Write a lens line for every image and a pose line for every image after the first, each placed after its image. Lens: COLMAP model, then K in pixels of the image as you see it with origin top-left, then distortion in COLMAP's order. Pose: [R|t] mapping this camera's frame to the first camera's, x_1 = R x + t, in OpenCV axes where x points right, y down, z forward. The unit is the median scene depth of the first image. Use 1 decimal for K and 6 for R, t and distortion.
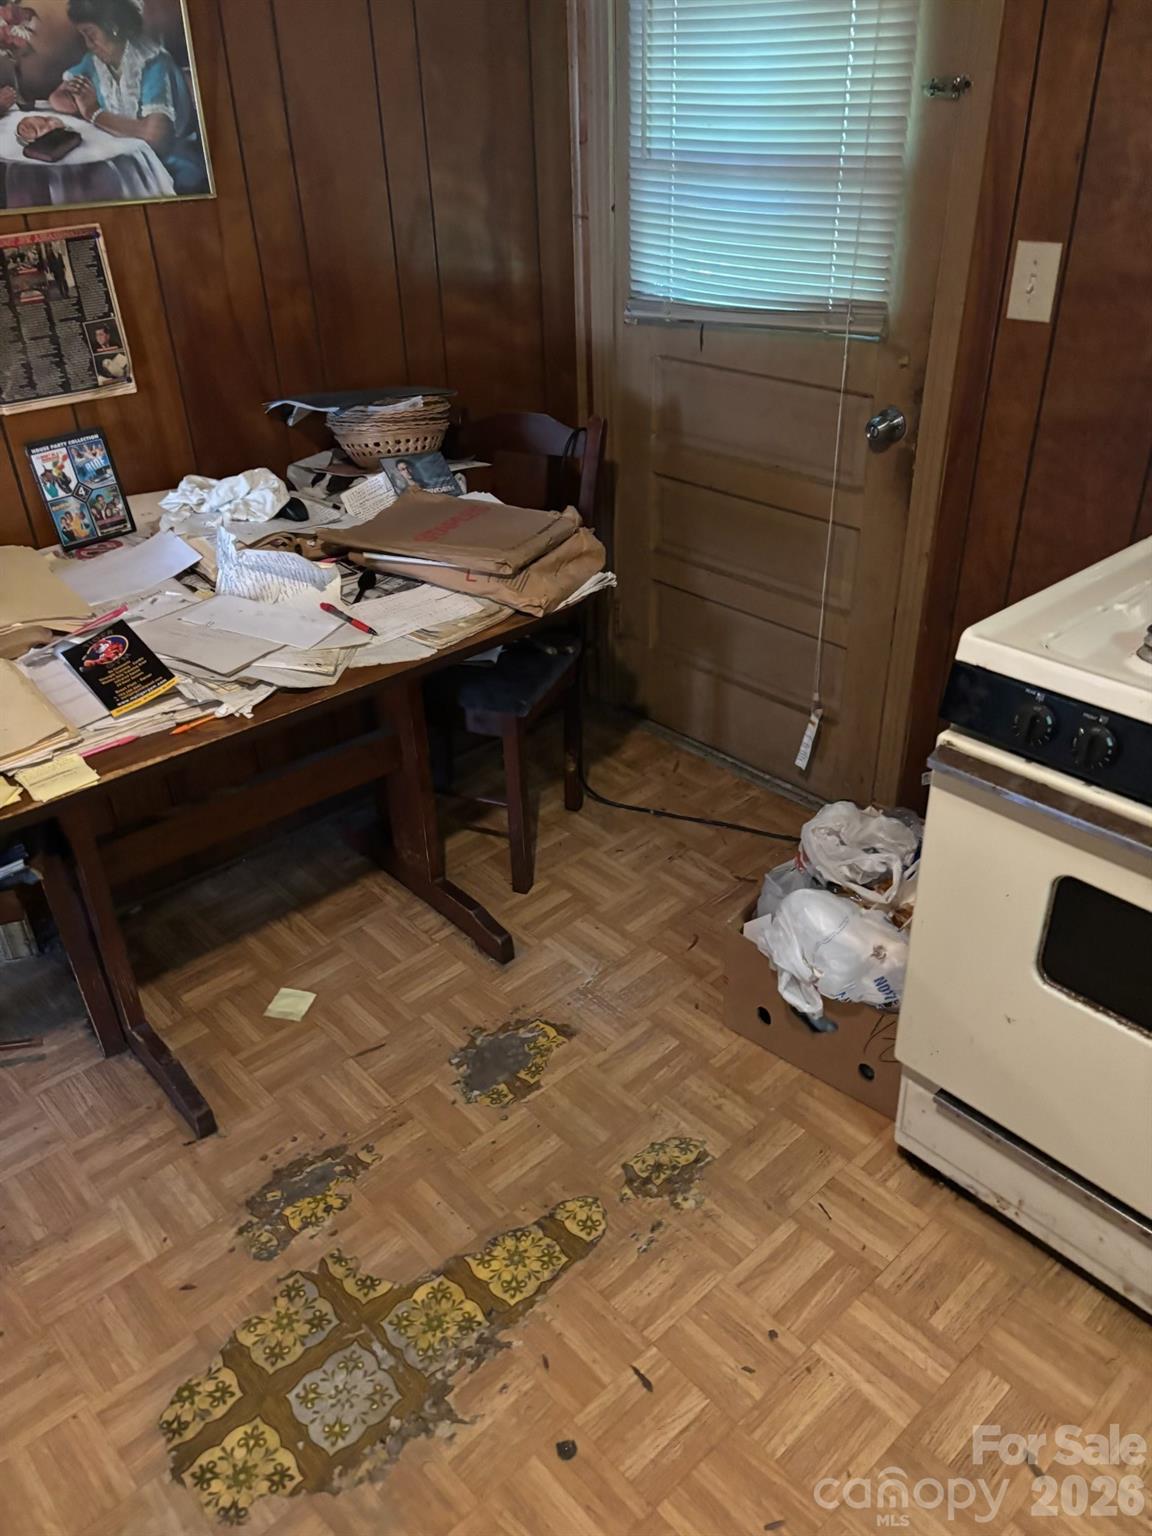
lens RADIAL K [[1149.4, 0, 579.3], [0, 1149.4, 765.2], [0, 0, 1]] dist [0.061051, -0.066010]
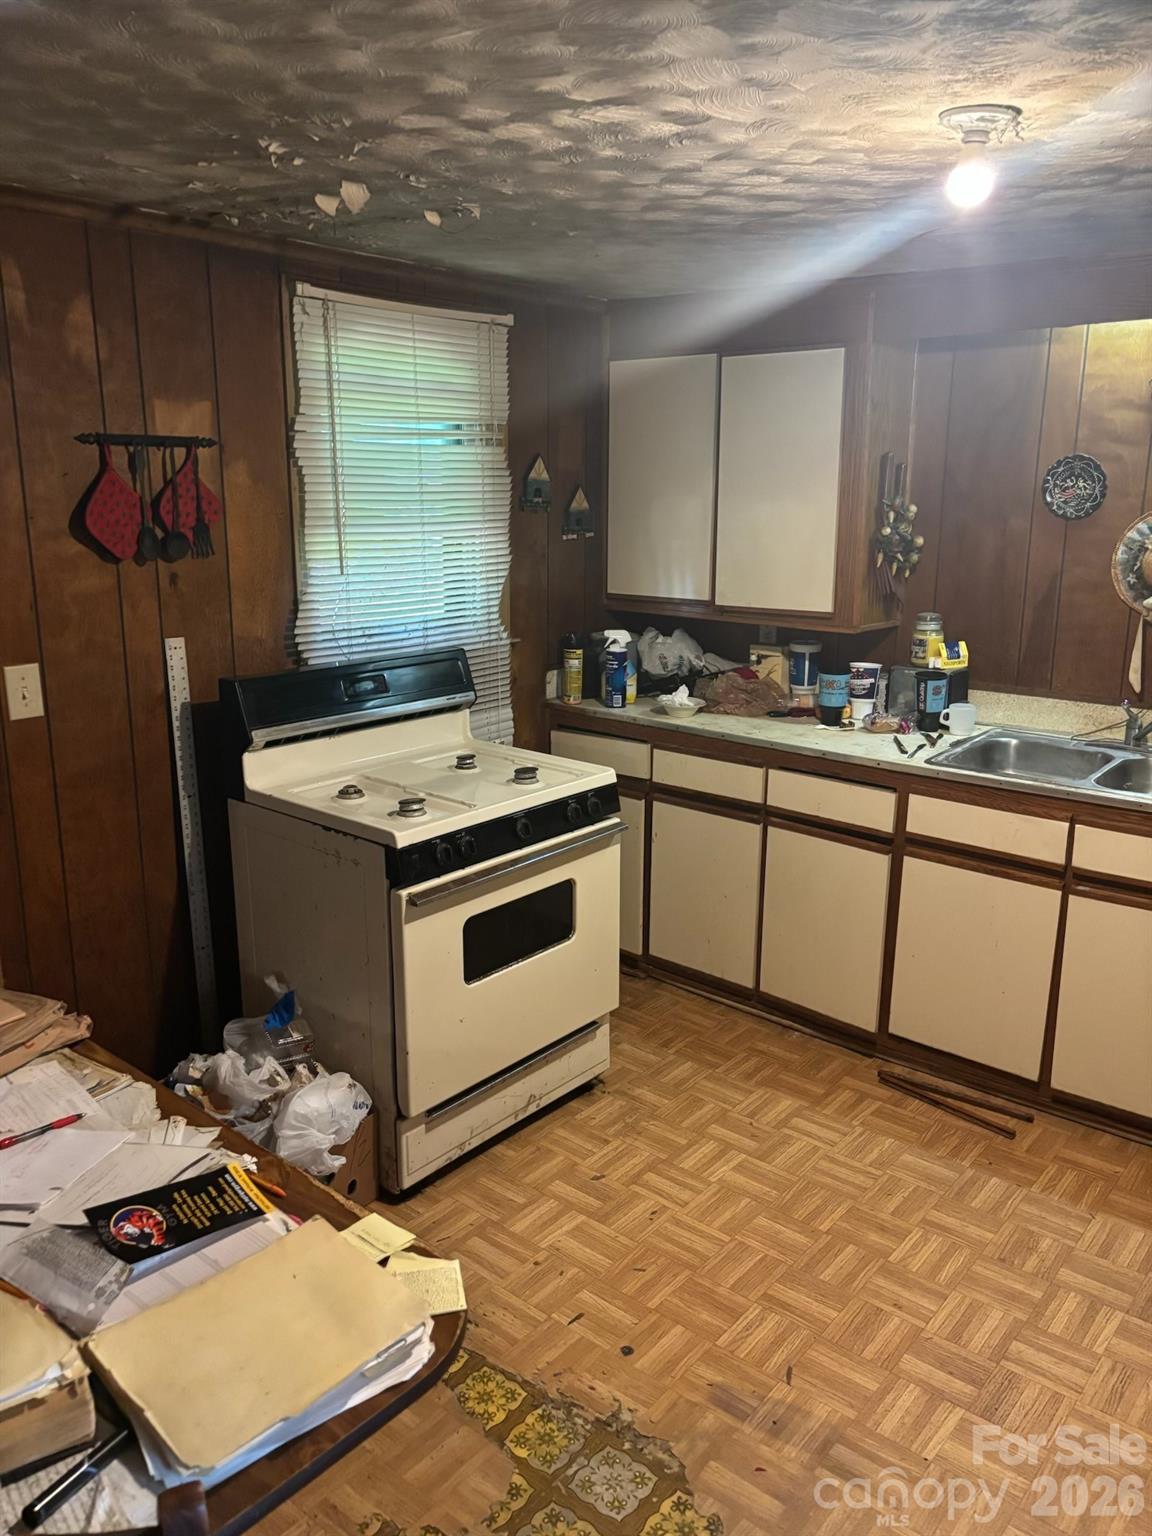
lens RADIAL K [[1149.4, 0, 582.3], [0, 1149.4, 770.7], [0, 0, 1]] dist [0.061051, -0.066010]
pose [[-0.130915, -0.216817, 0.967394, -1.243291], [0.496517, 0.830255, 0.253273, -0.442618], [-0.858098, 0.513485, -0.001040, 0.613710]]
